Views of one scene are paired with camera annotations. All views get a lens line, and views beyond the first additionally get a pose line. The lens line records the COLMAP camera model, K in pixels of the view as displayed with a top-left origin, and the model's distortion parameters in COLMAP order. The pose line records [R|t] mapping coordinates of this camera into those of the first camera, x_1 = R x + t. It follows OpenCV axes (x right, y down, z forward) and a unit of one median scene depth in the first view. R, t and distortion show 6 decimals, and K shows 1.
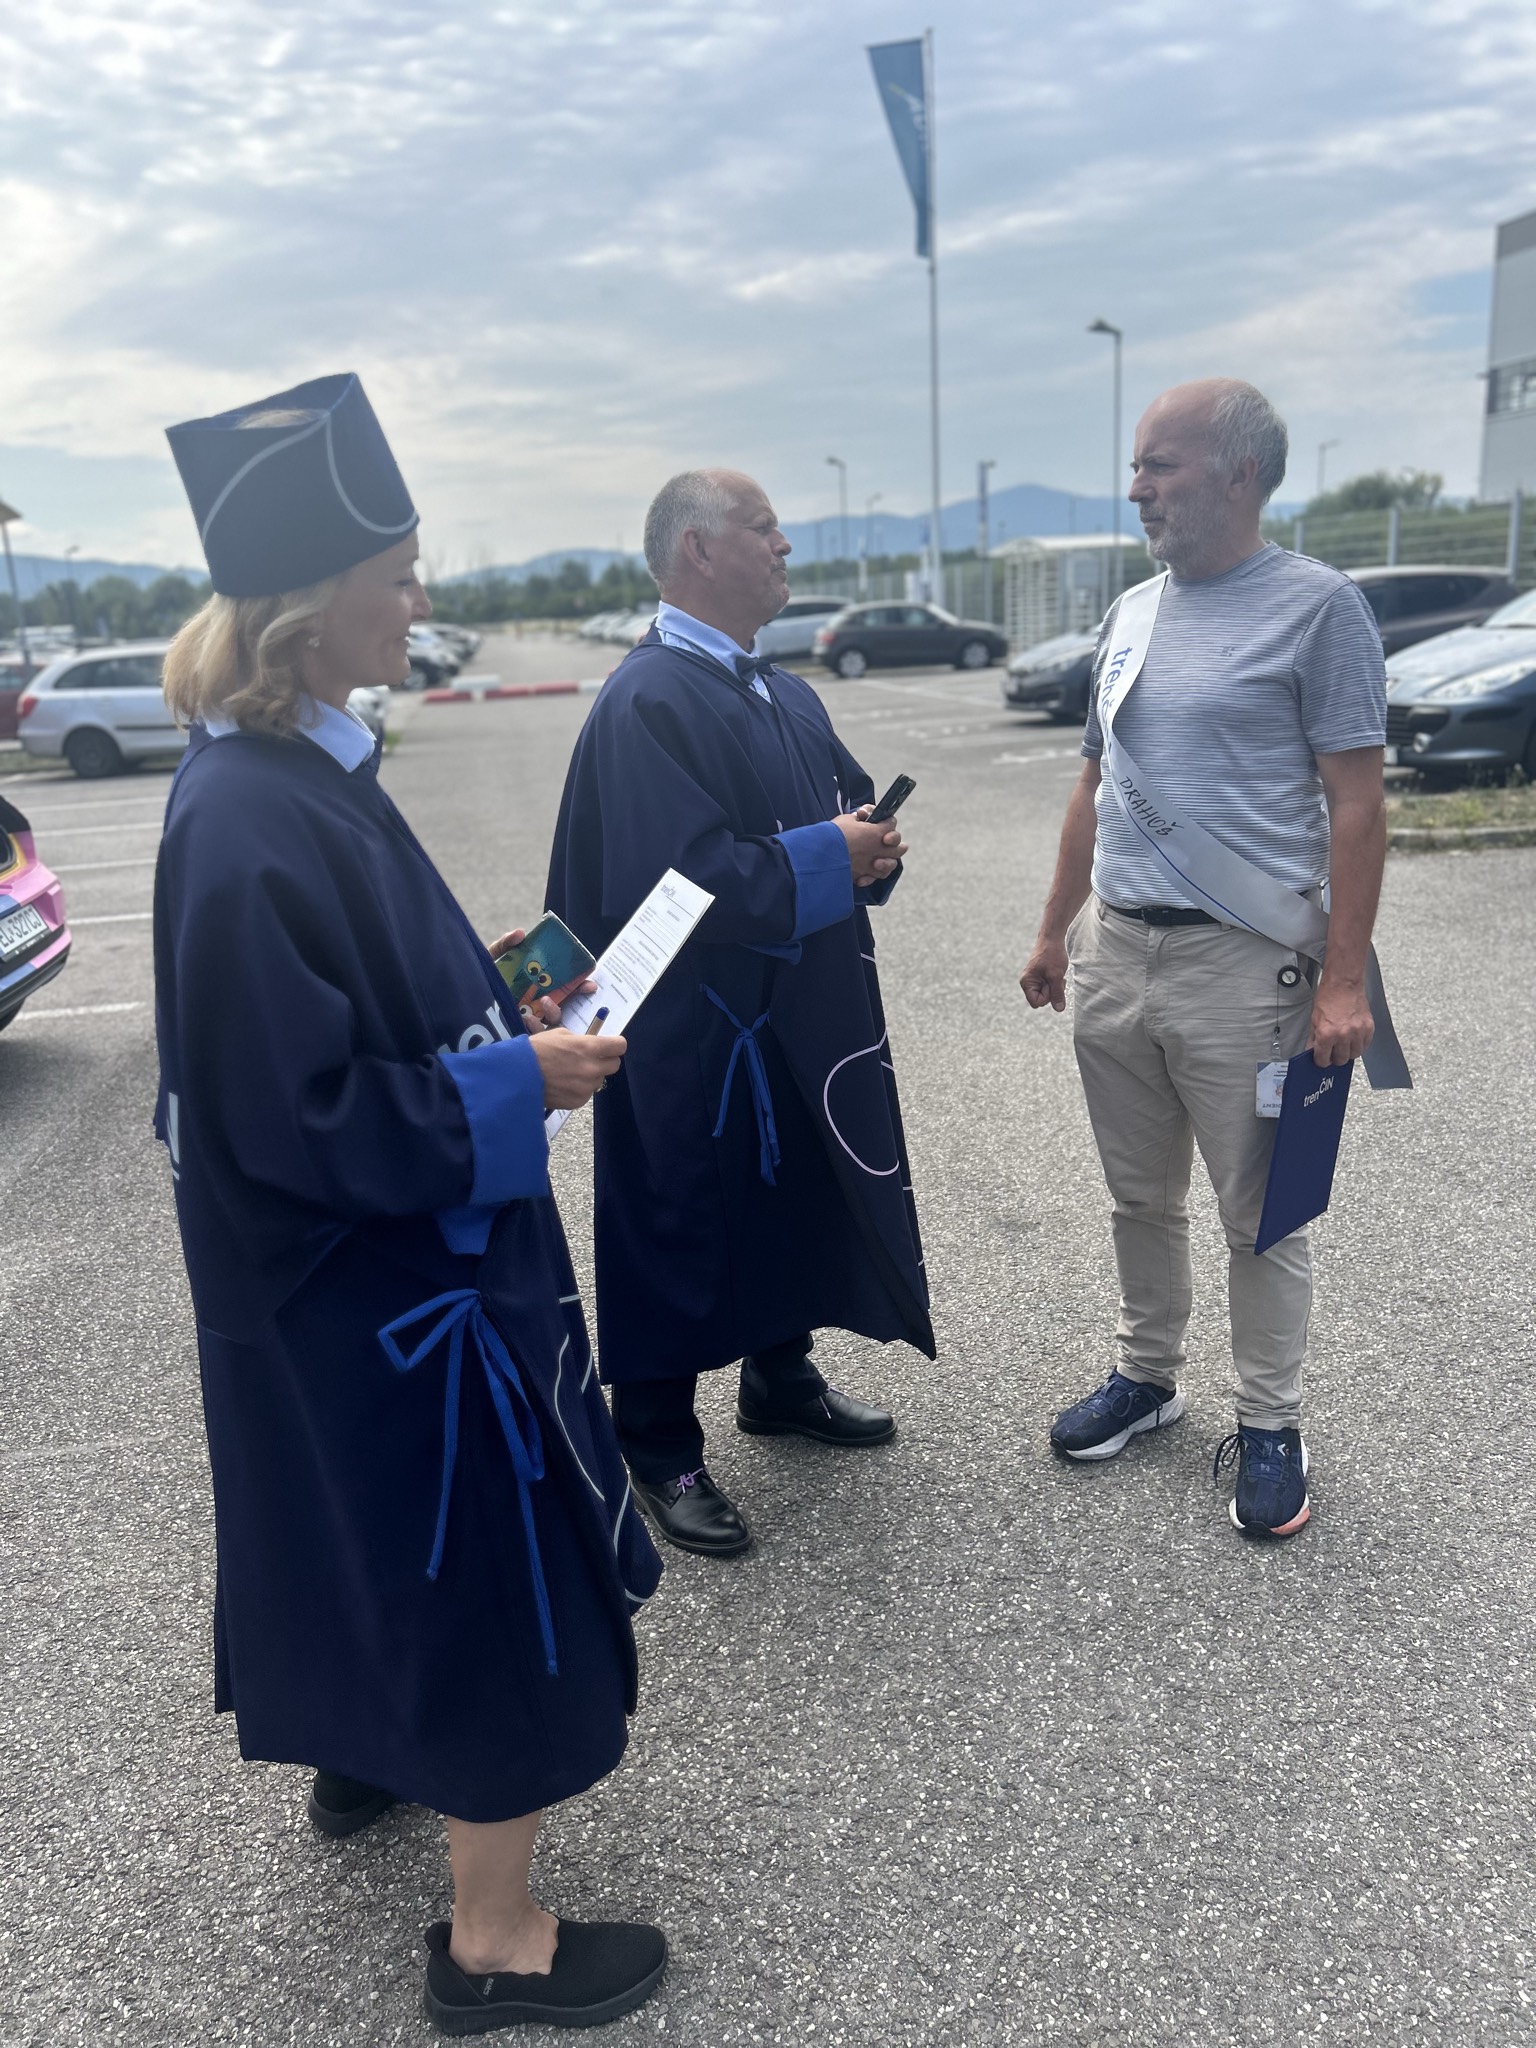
lens RADIAL K [[1549.0, 0, 763.4], [0, 1549.0, 1018.6], [0, 0, 1]] dist [0.045184, -0.051134]
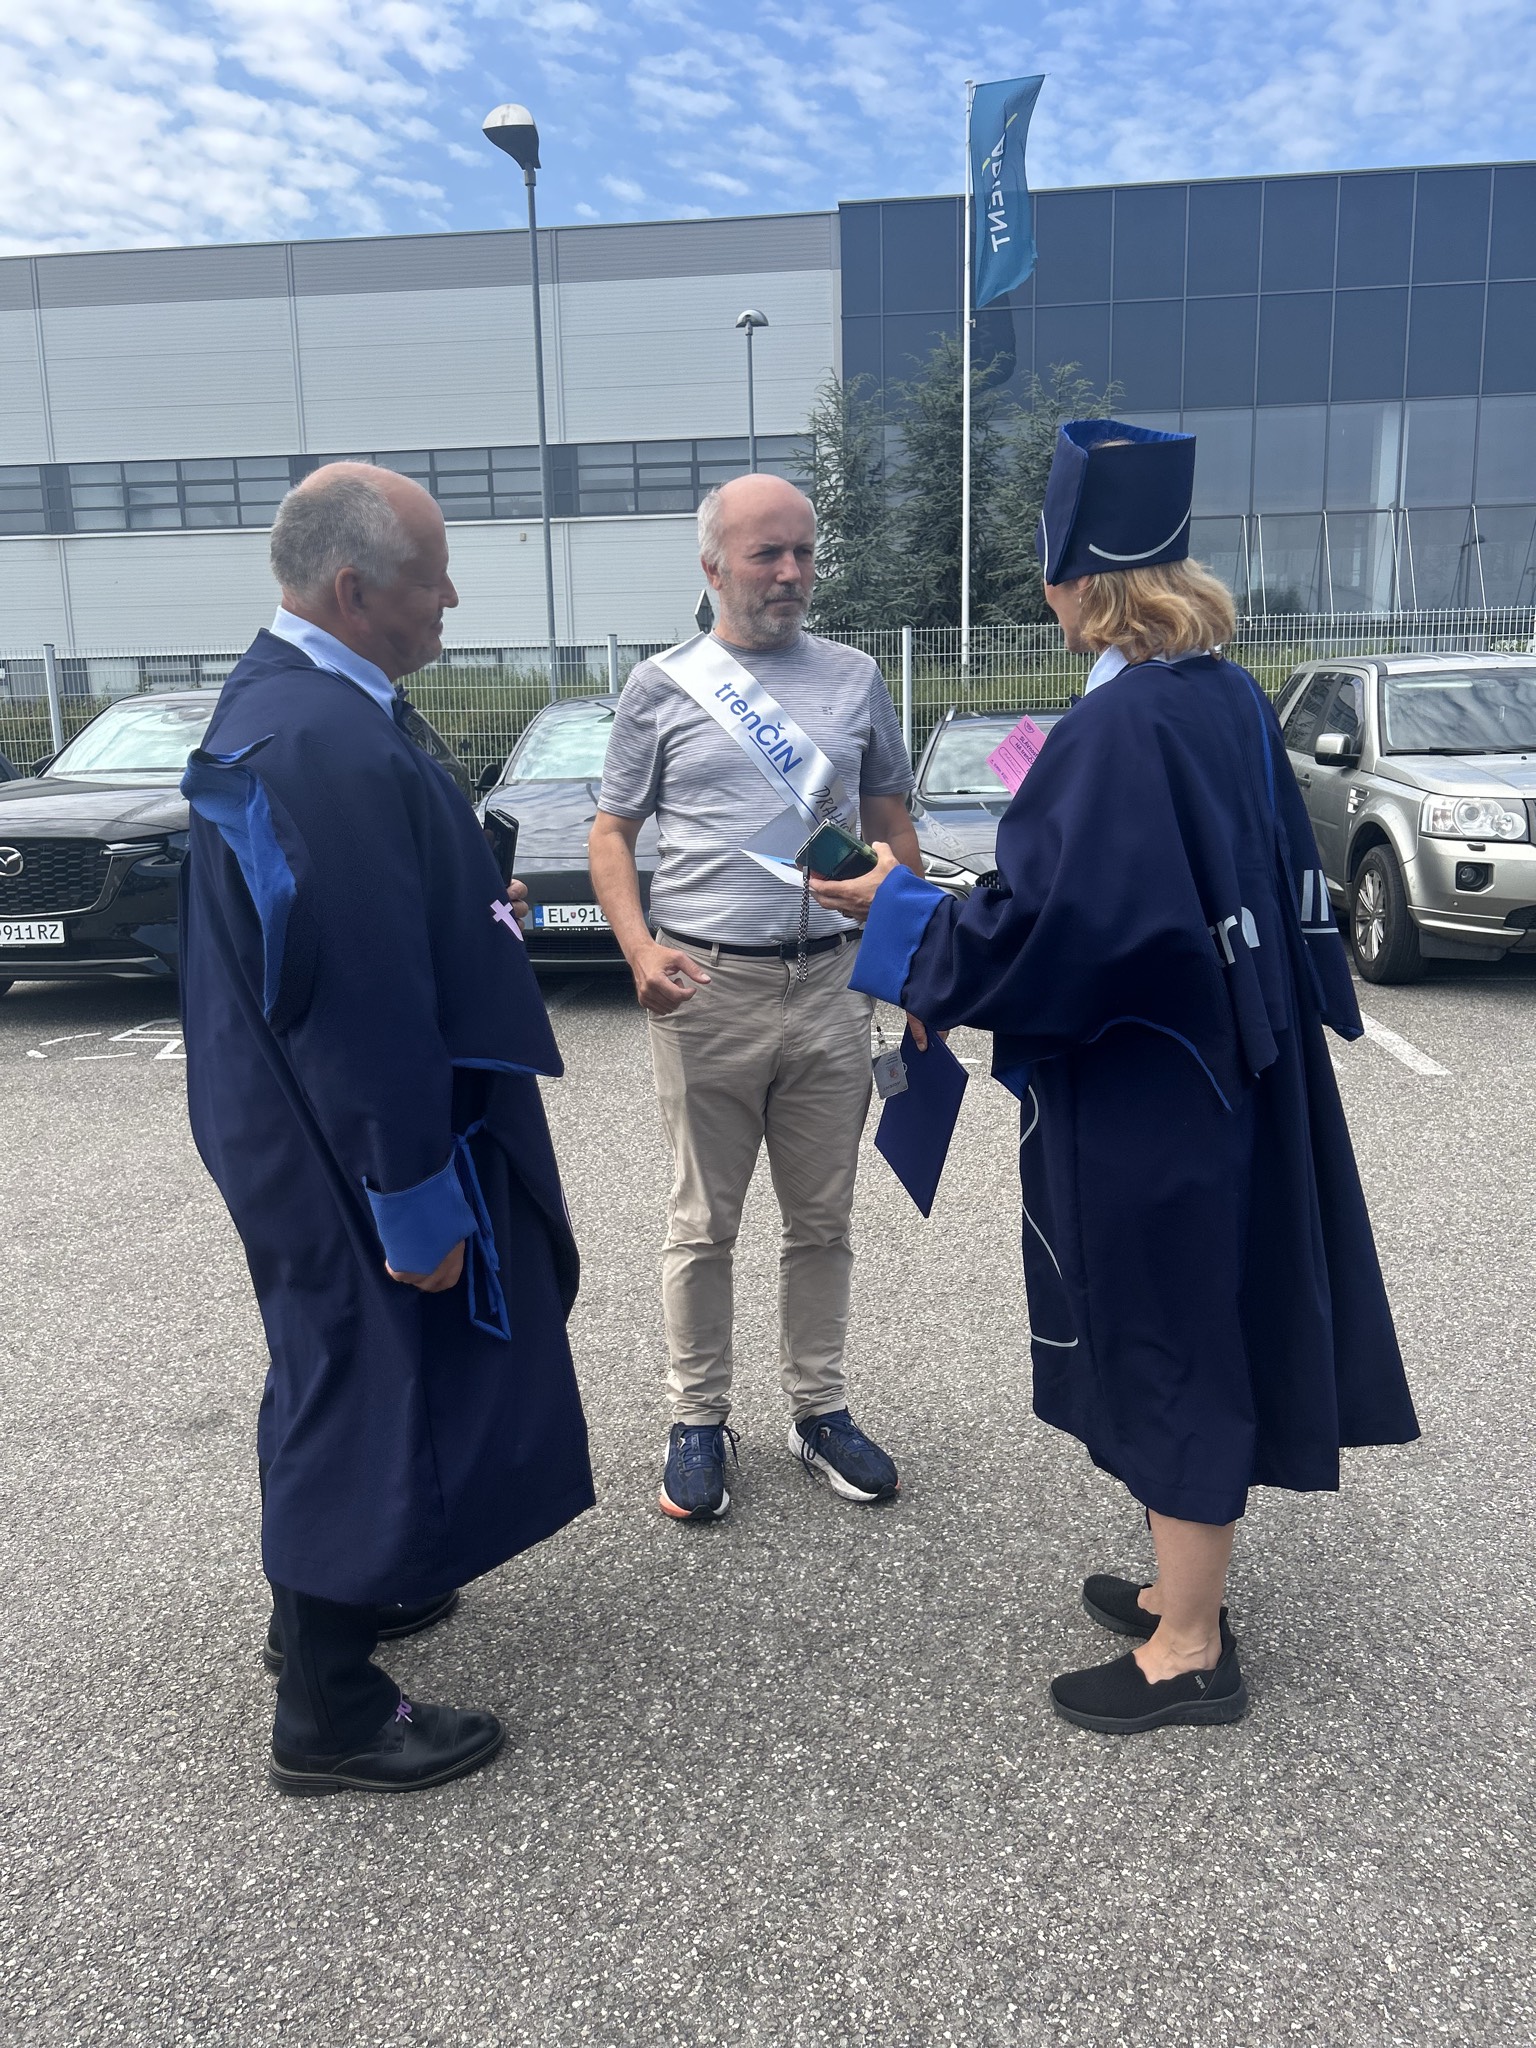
lens RADIAL K [[1549.0, 0, 768.3], [0, 1549.0, 1021.0], [0, 0, 1]] dist [0.045184, -0.051134]
pose [[0.269871, -0.125854, 0.954636, -0.718299], [0.256679, 0.964950, 0.054652, -0.058542], [-0.928055, 0.230286, 0.292716, 0.581759]]
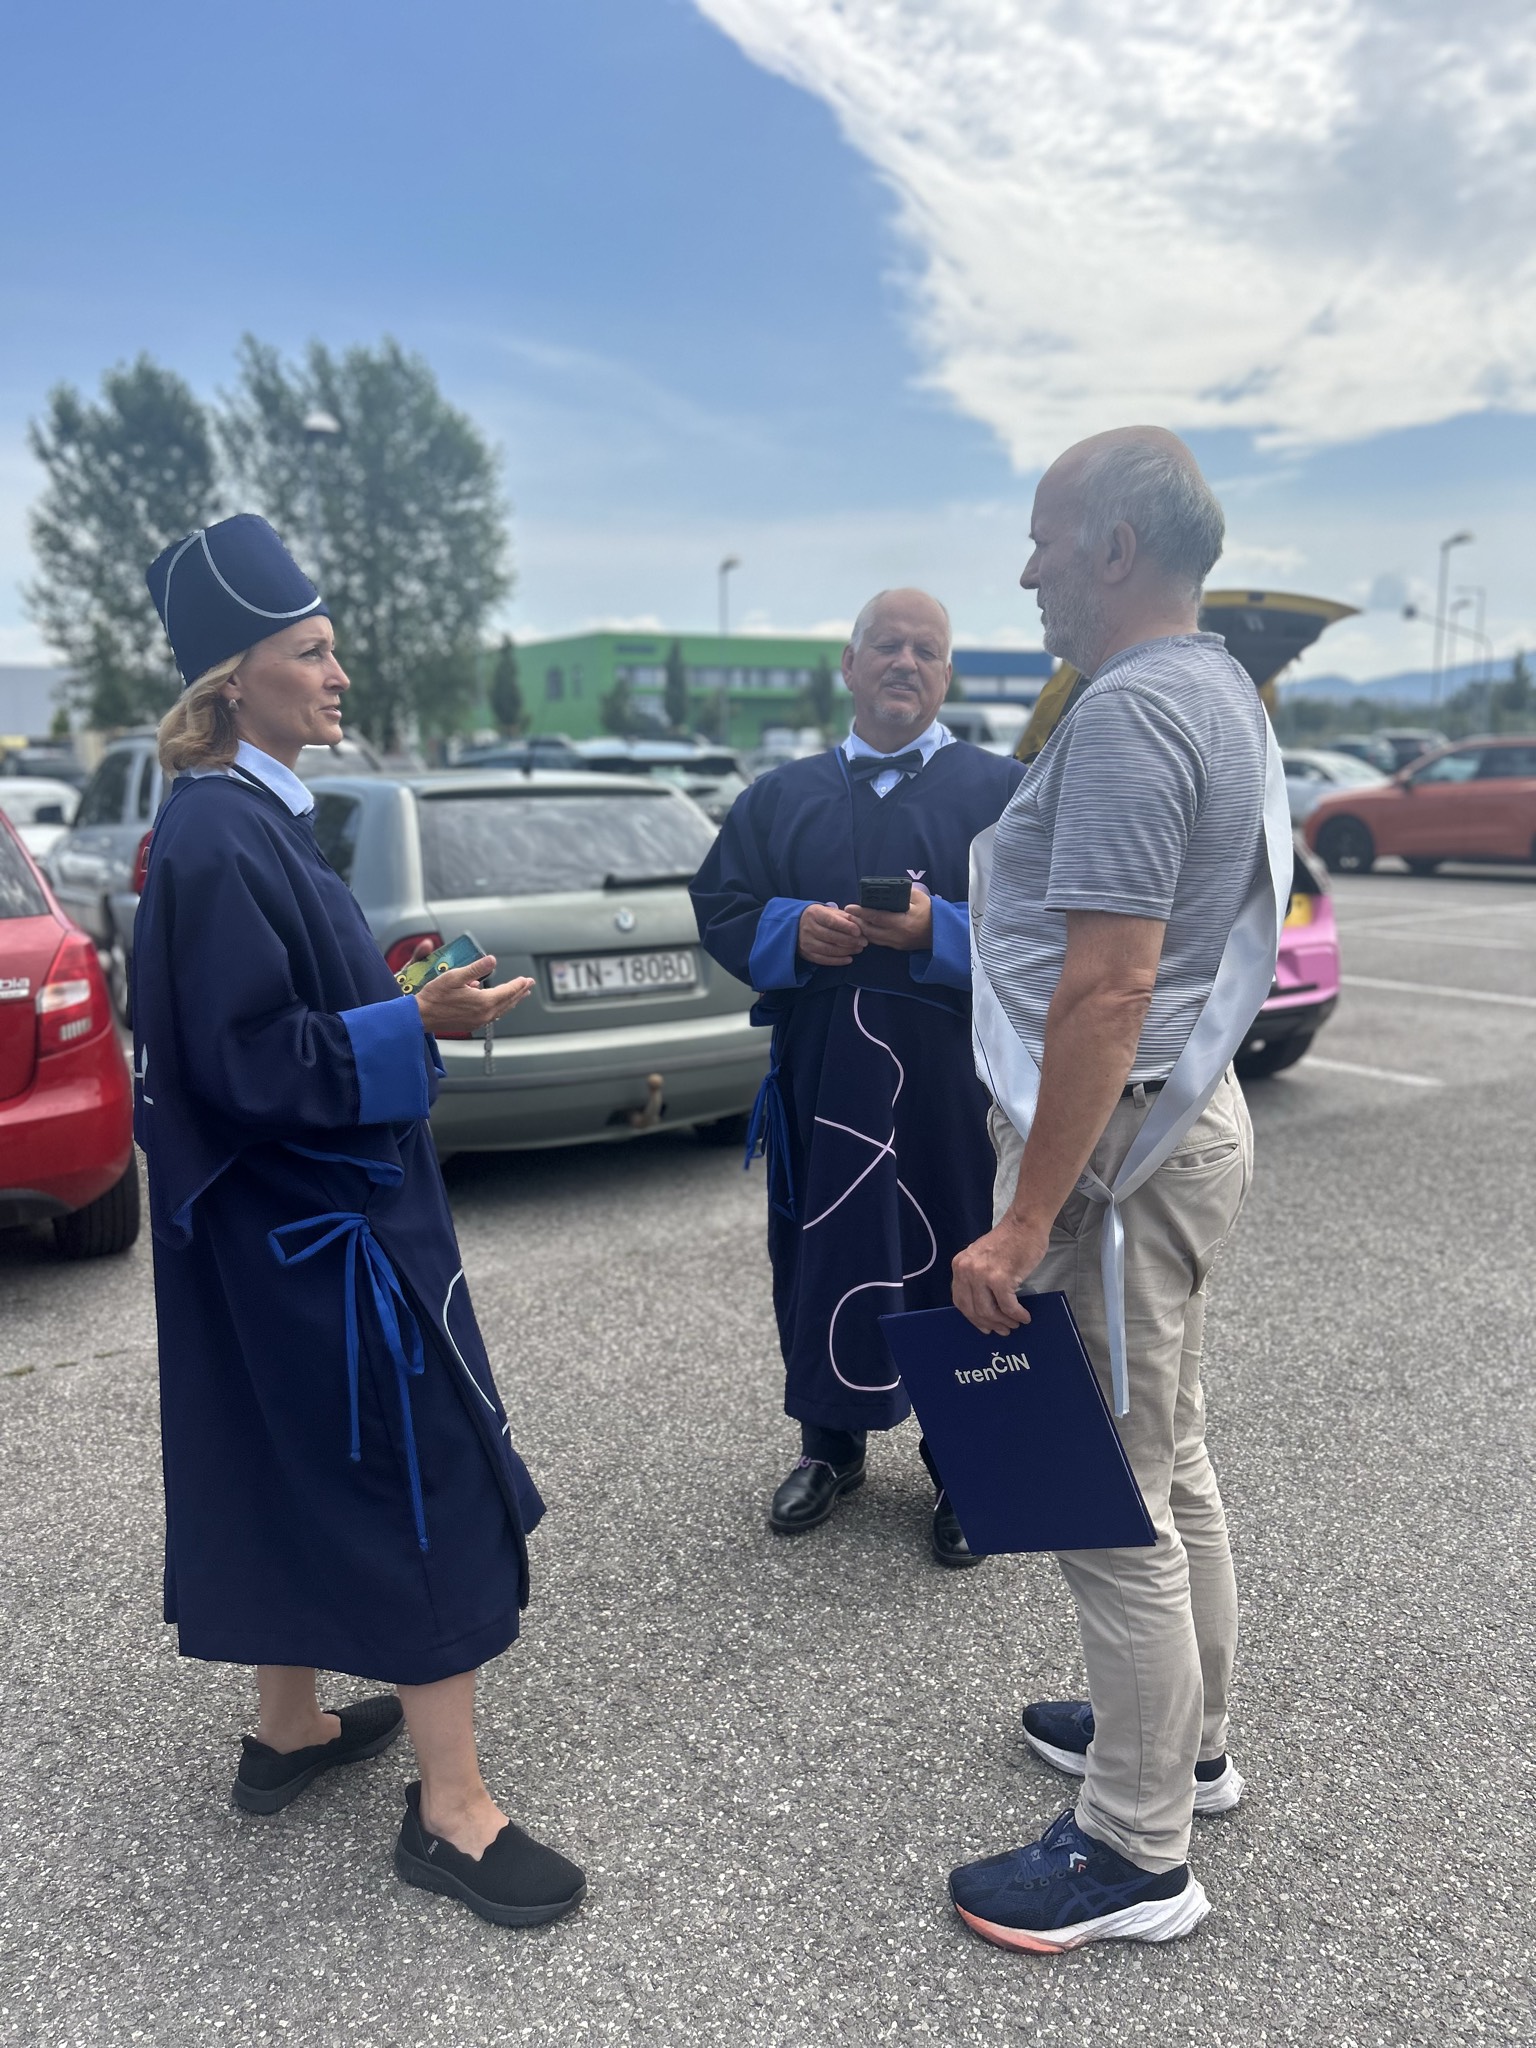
lens RADIAL K [[1549.0, 0, 774.0], [0, 1549.0, 1019.5], [0, 0, 1]] dist [0.045184, -0.051134]
pose [[0.382275, 0.193811, -0.903495, 0.804909], [-0.240646, 0.964899, 0.105163, -0.134677], [0.892163, 0.177221, 0.415497, 0.468181]]
